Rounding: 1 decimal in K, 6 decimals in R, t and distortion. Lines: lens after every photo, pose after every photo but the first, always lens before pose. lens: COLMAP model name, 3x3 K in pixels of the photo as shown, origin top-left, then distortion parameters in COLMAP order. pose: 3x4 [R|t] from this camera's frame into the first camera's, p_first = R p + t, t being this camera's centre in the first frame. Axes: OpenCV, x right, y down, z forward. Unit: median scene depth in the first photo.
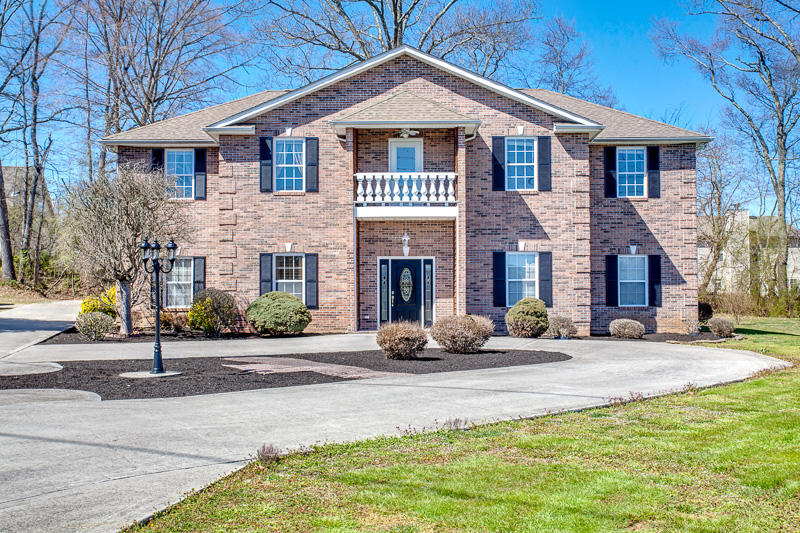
lens RADIAL K [[929.9, 0, 400.2], [0, 929.9, 266.1], [0, 0, 1]] dist [0.018364, 0.000000]
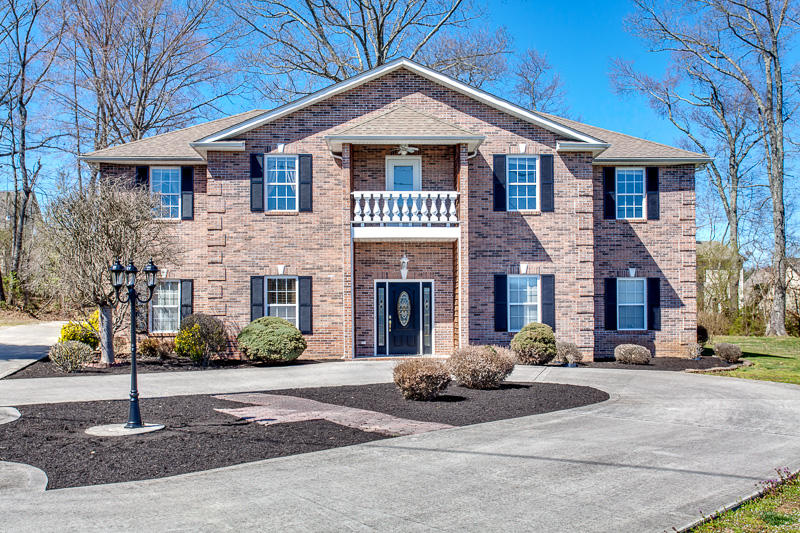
lens RADIAL K [[810.3, 0, 398.4], [0, 810.3, 301.2], [0, 0, 1]] dist [0.018764, 0.000000]
pose [[0.999093, -0.000792, 0.042577, -0.035062], [-0.000039, 0.999810, 0.019507, -0.004137], [-0.042585, -0.019490, 0.998903, 0.163791]]
